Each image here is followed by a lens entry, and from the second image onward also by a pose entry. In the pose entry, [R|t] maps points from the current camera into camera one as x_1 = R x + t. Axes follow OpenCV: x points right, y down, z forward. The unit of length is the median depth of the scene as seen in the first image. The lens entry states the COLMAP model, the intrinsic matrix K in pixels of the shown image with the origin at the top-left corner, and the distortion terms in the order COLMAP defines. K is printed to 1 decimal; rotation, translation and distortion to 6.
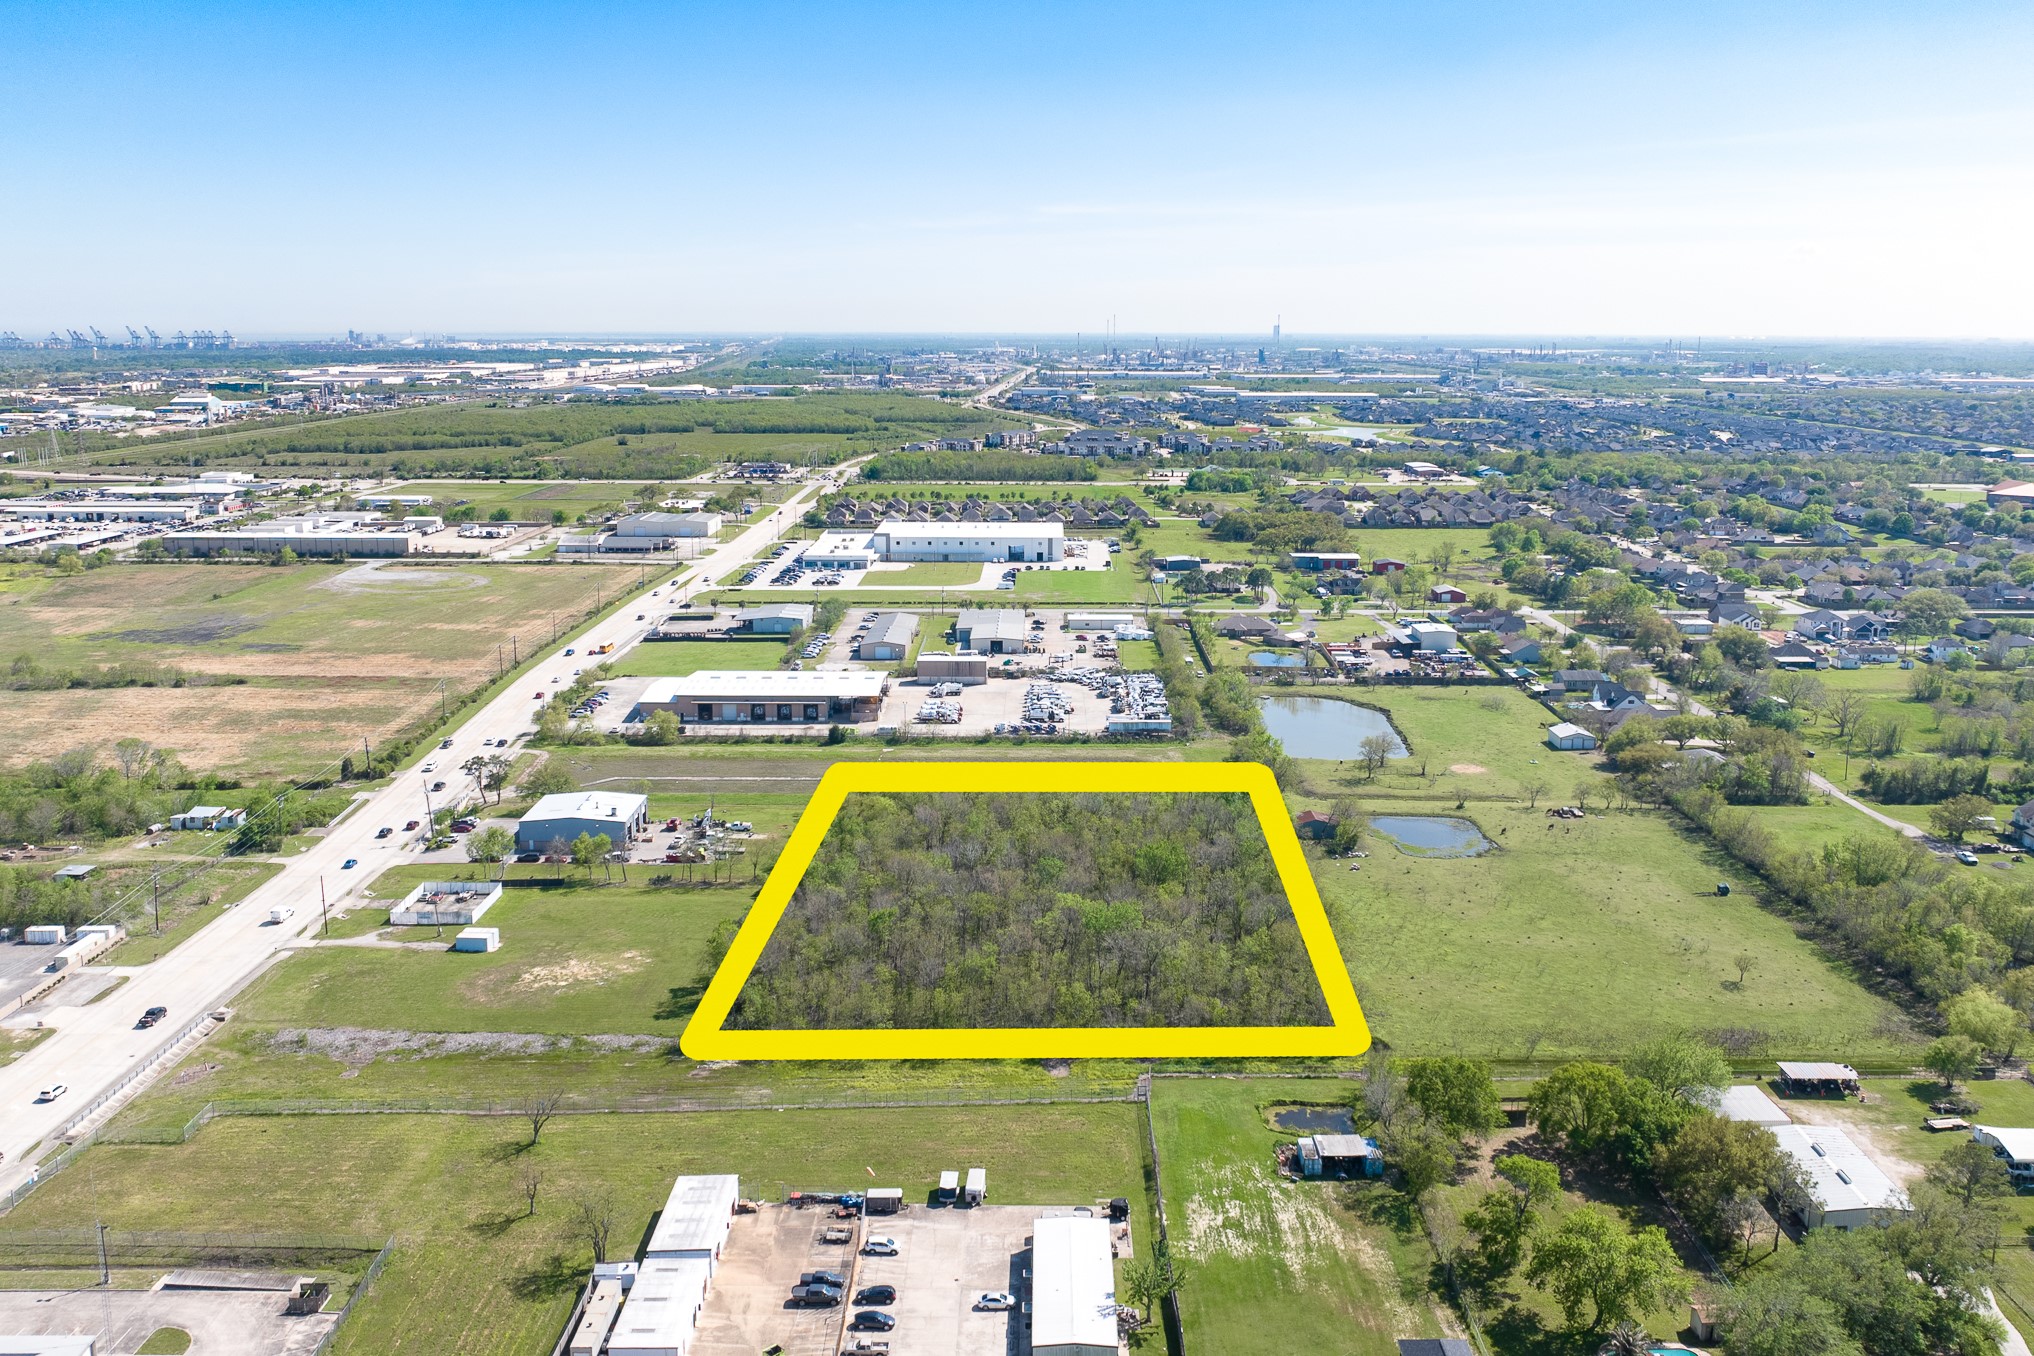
lens RADIAL K [[1733.3, 0, 1040.1], [0, 1733.3, 673.4], [0, 0, 1]] dist [0.002225, -0.078161]
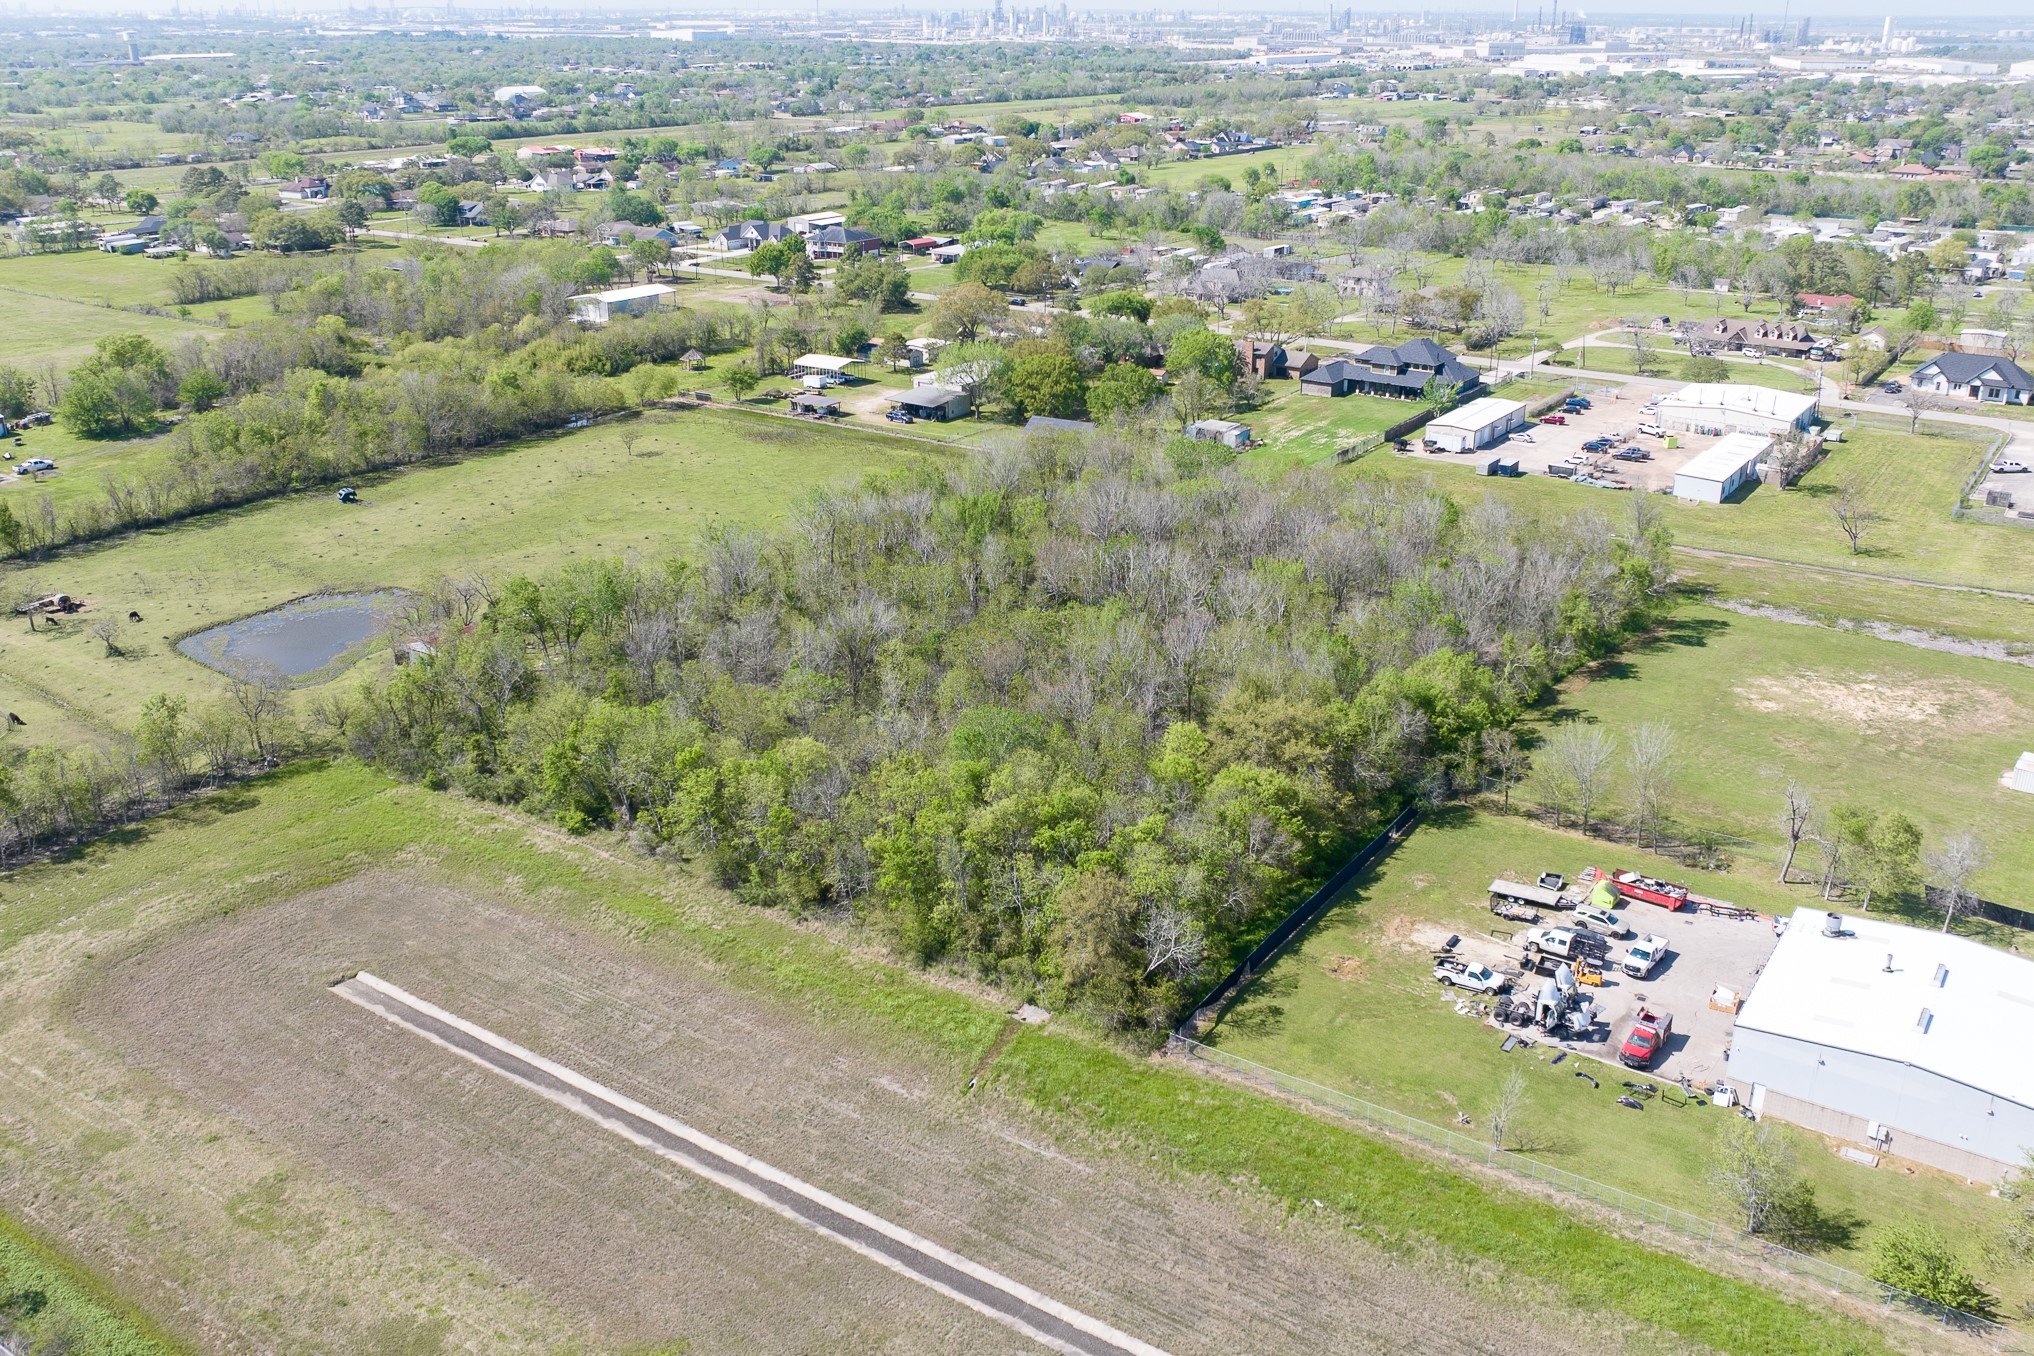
lens RADIAL K [[1755.7, 0, 1018.0], [0, 1755.7, 578.2], [0, 0, 1]] dist [-0.016176, -0.020915]
pose [[-0.821875, -0.182941, 0.539494, -0.221496], [0.106109, 0.881298, 0.460494, -0.131719], [-0.559698, 0.435714, -0.704905, 1.007898]]
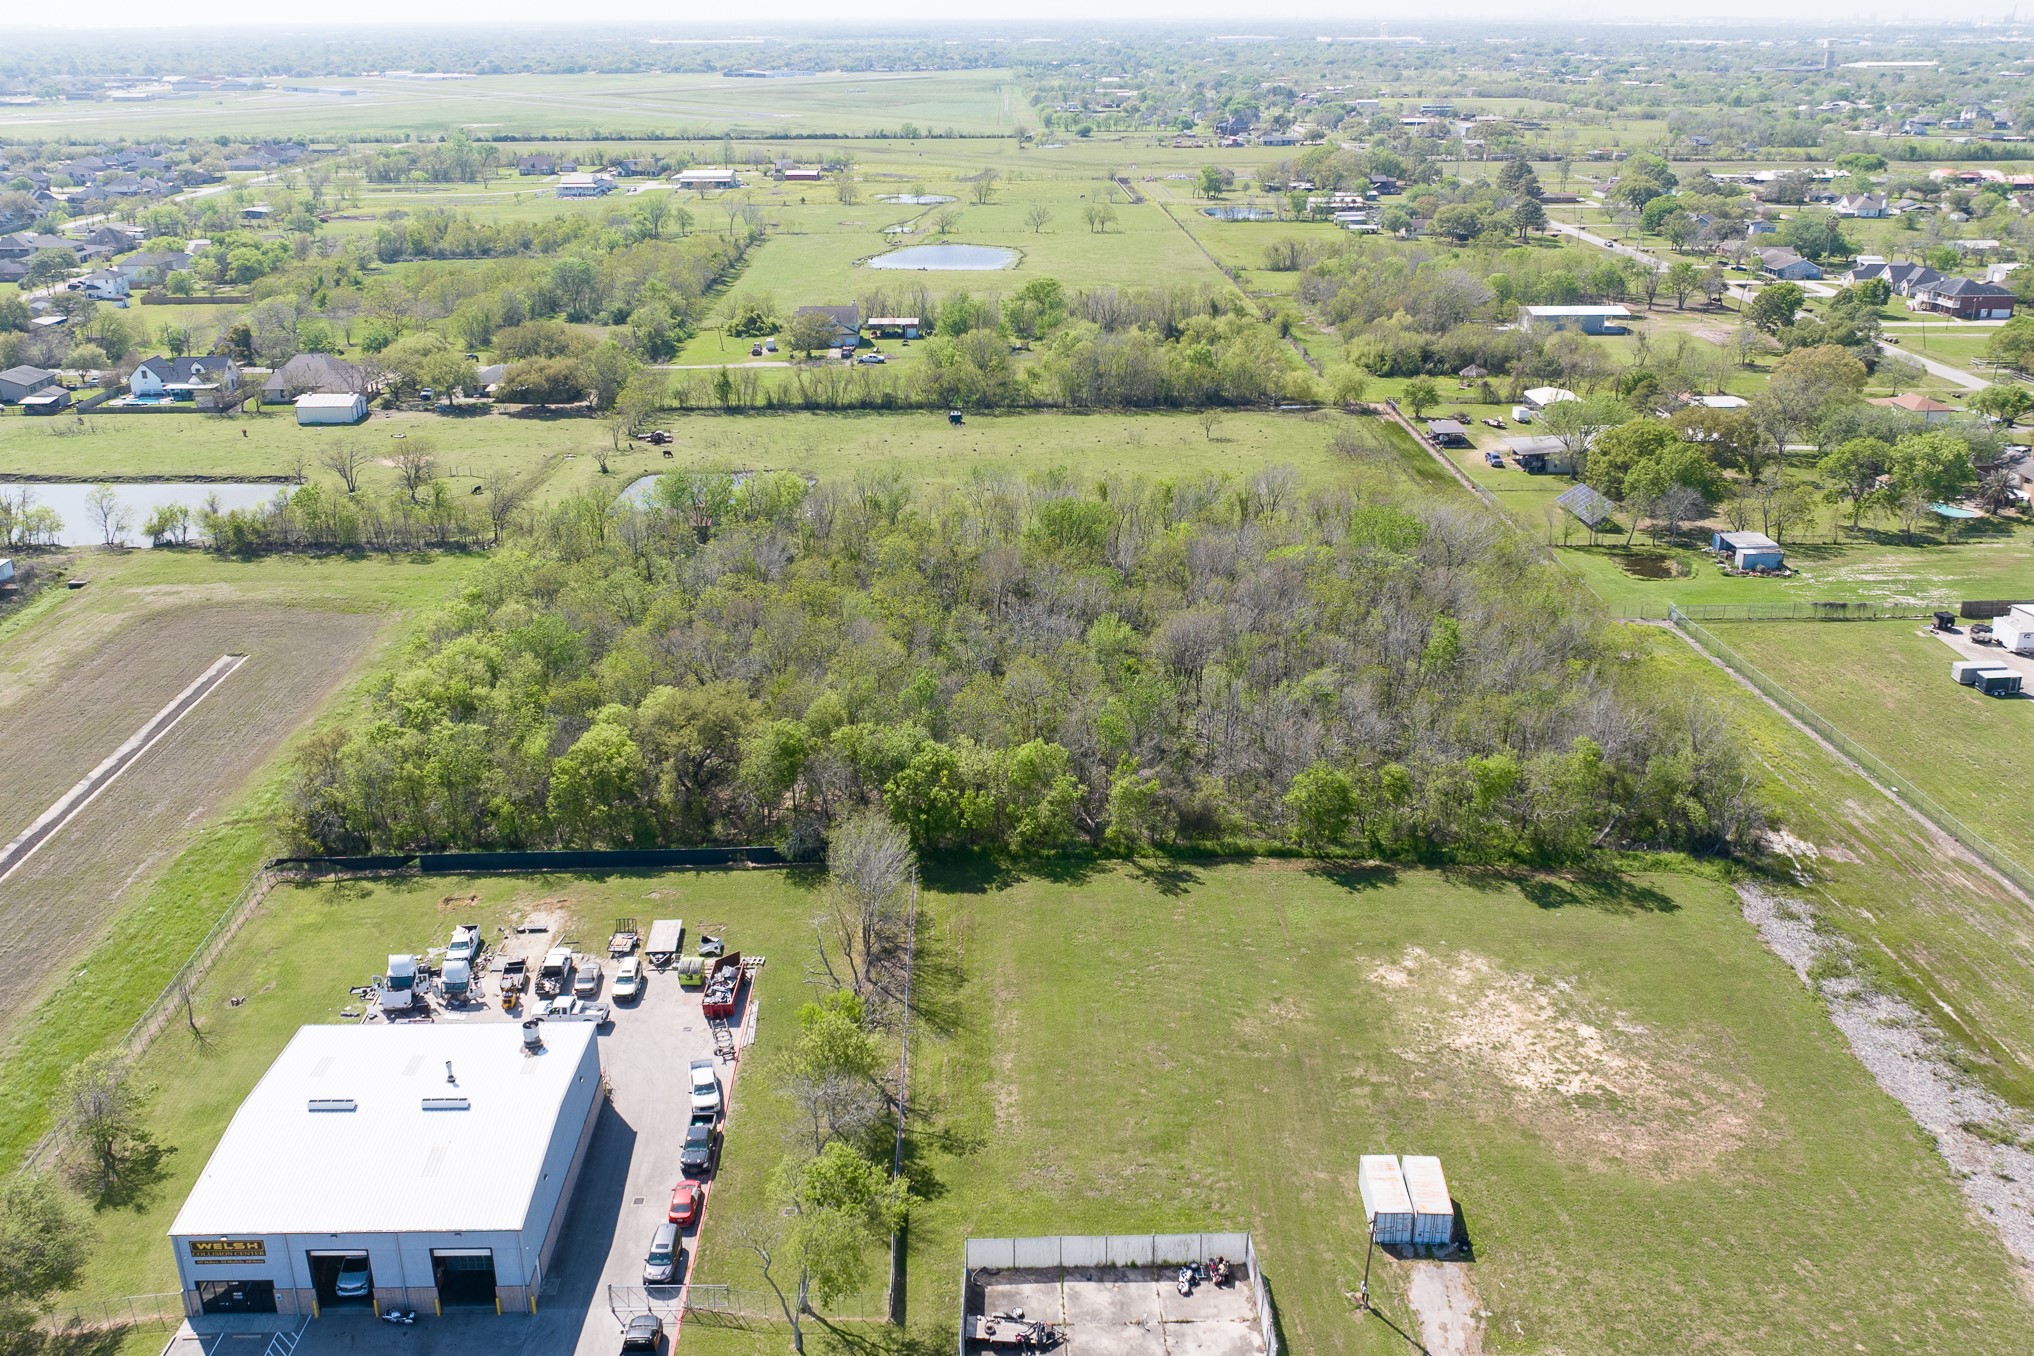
lens RADIAL K [[1755.7, 0, 1018.0], [0, 1755.7, 578.2], [0, 0, 1]] dist [-0.016176, -0.020915]
pose [[-0.023715, -0.312068, 0.949764, -0.408859], [0.200553, 0.929233, 0.310330, -0.064721], [-0.979396, 0.197837, 0.040549, 0.669185]]
